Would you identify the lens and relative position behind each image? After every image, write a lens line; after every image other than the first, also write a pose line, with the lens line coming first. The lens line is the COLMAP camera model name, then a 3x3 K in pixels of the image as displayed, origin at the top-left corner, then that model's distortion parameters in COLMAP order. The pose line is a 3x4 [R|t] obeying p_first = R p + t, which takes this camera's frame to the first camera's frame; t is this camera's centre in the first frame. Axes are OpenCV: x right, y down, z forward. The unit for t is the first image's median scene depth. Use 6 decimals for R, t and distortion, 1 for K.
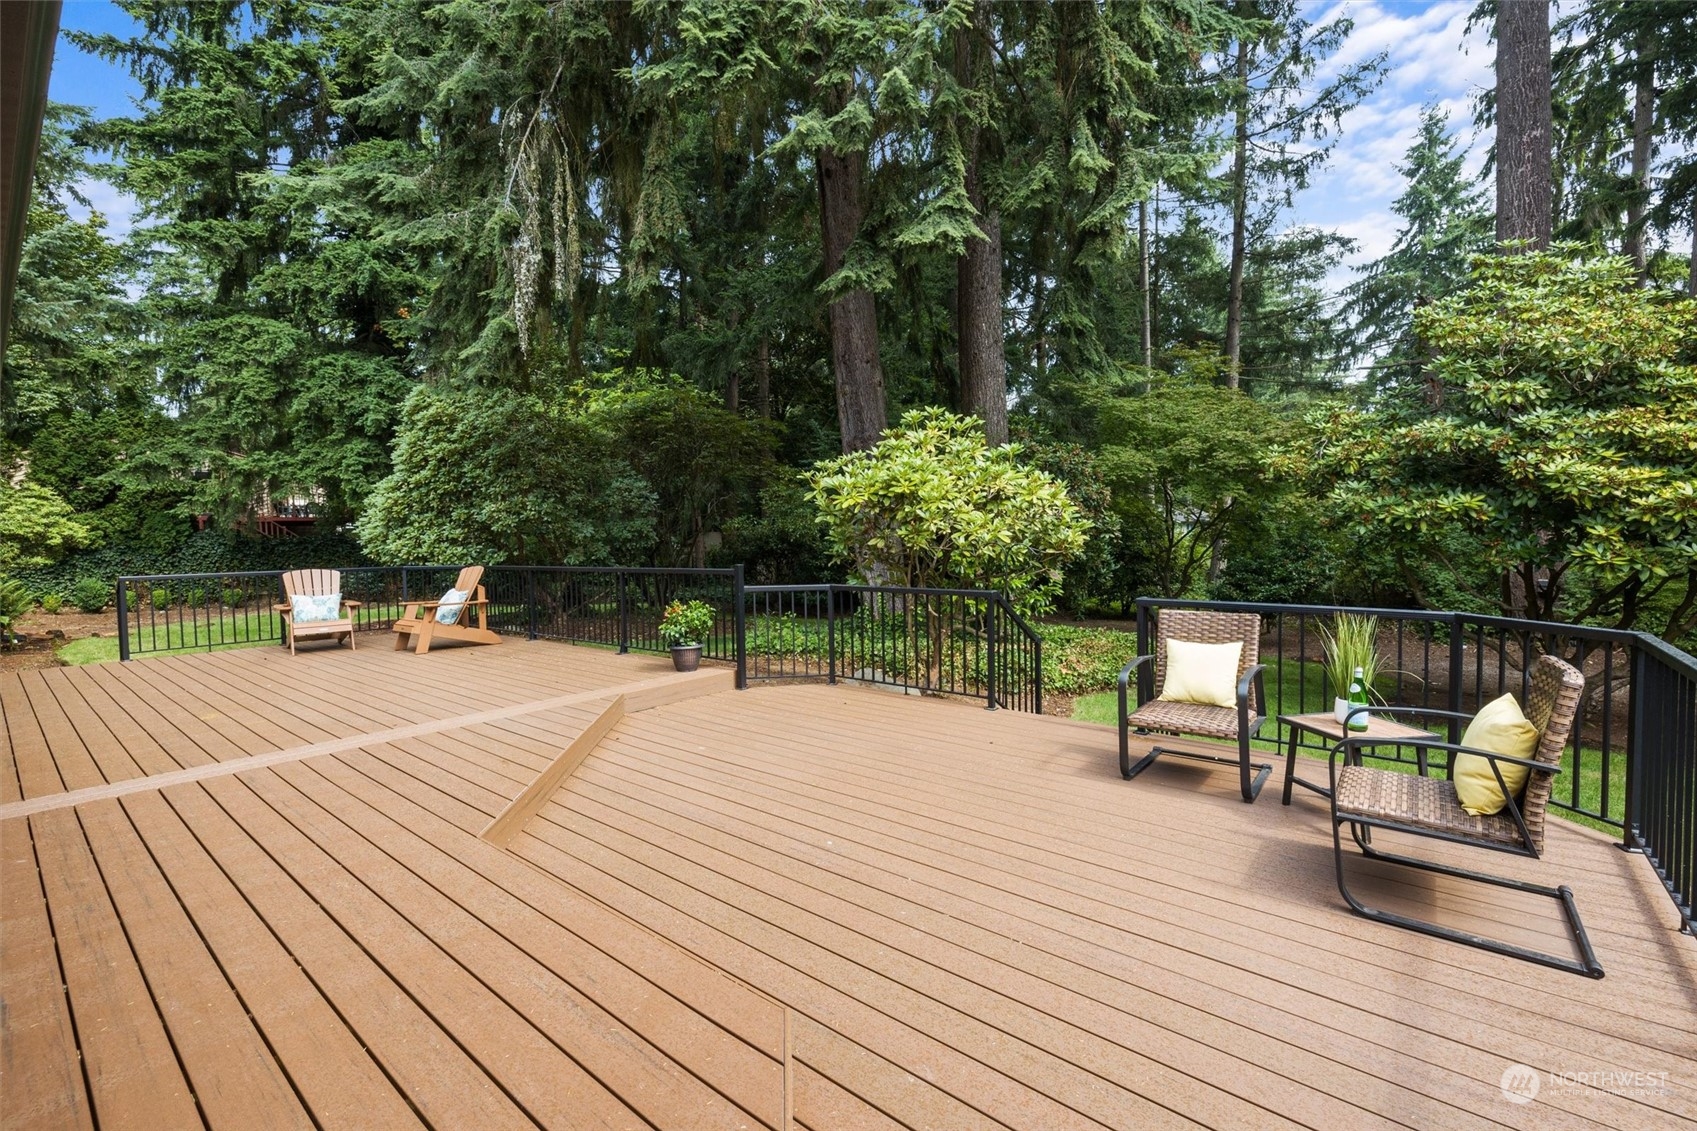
lens RADIAL K [[745.5, 0, 851.6], [0, 745.5, 557.5], [0, 0, 1]] dist [0.000390, -0.000136]
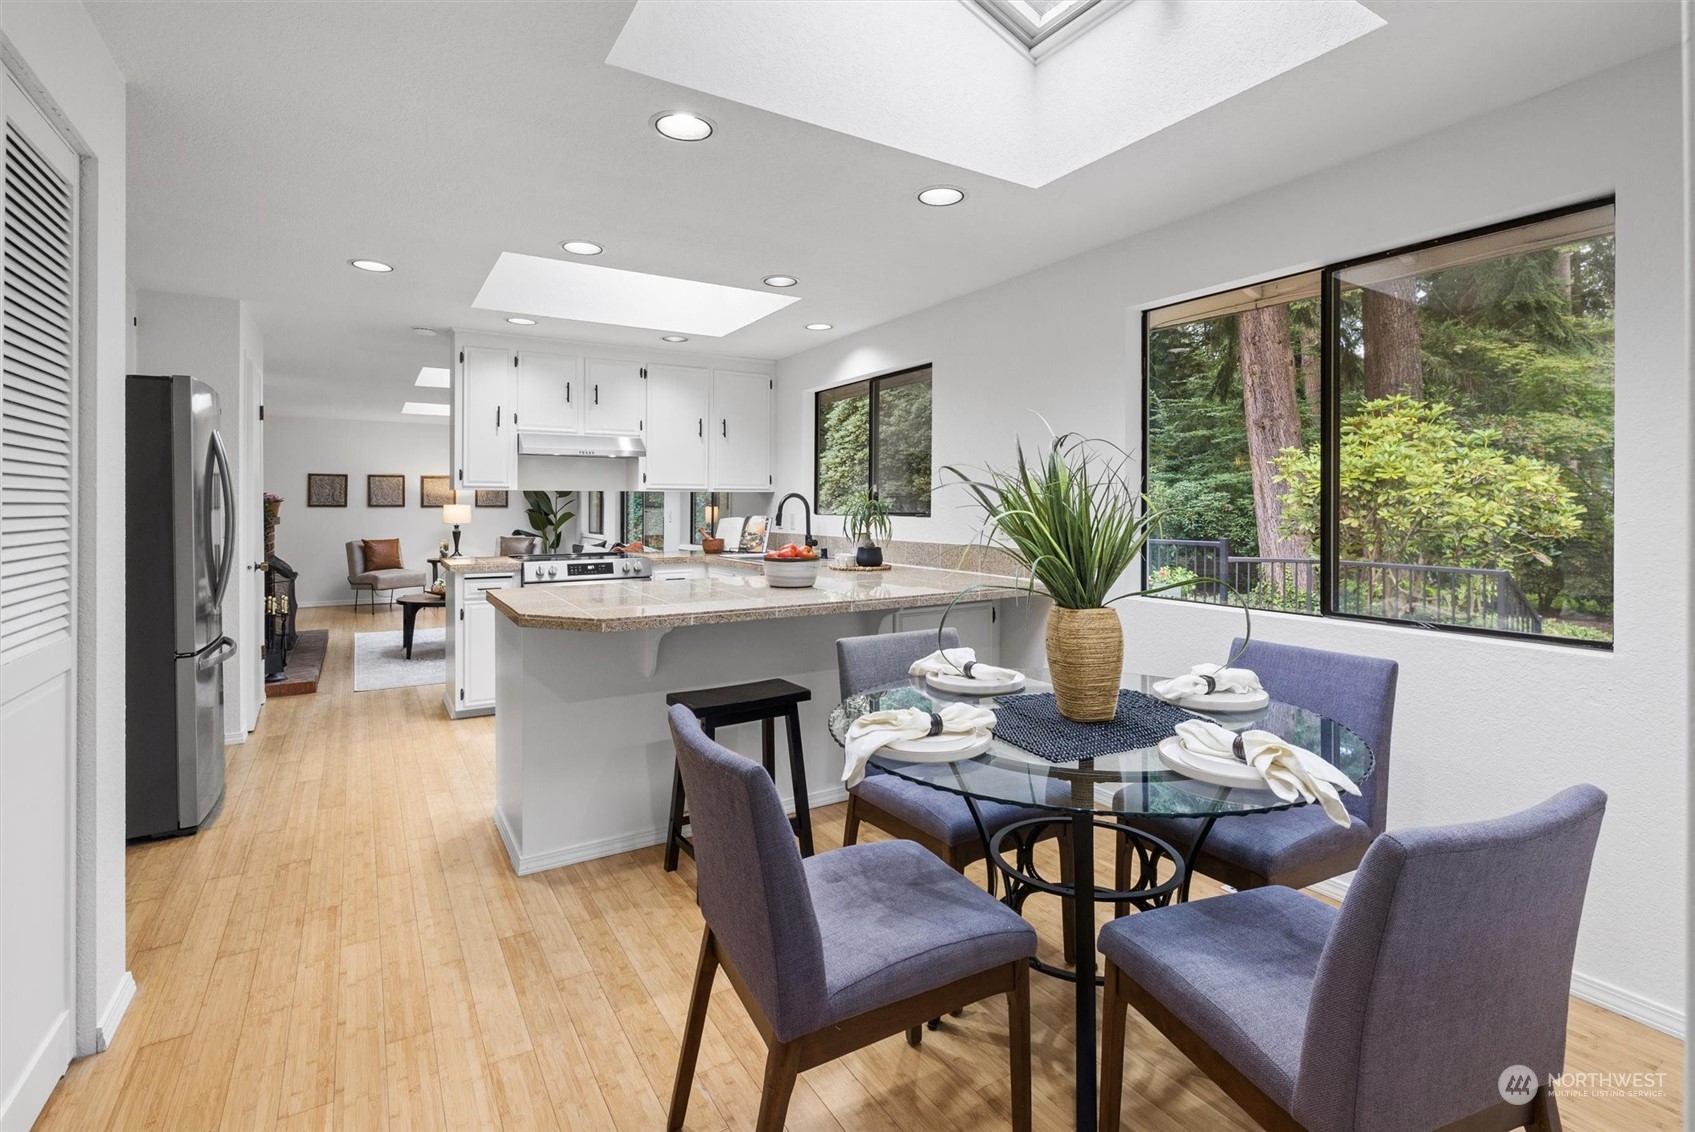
lens RADIAL K [[796.7, 0, 847.9], [0, 796.7, 504.8], [0, 0, 1]] dist [-0.001187, -0.000065]
pose [[0.946951, 0.021040, -0.320688, -0.188776], [-0.027937, 0.999467, -0.016919, -0.003090], [0.320161, 0.024980, 0.947034, -0.230868]]
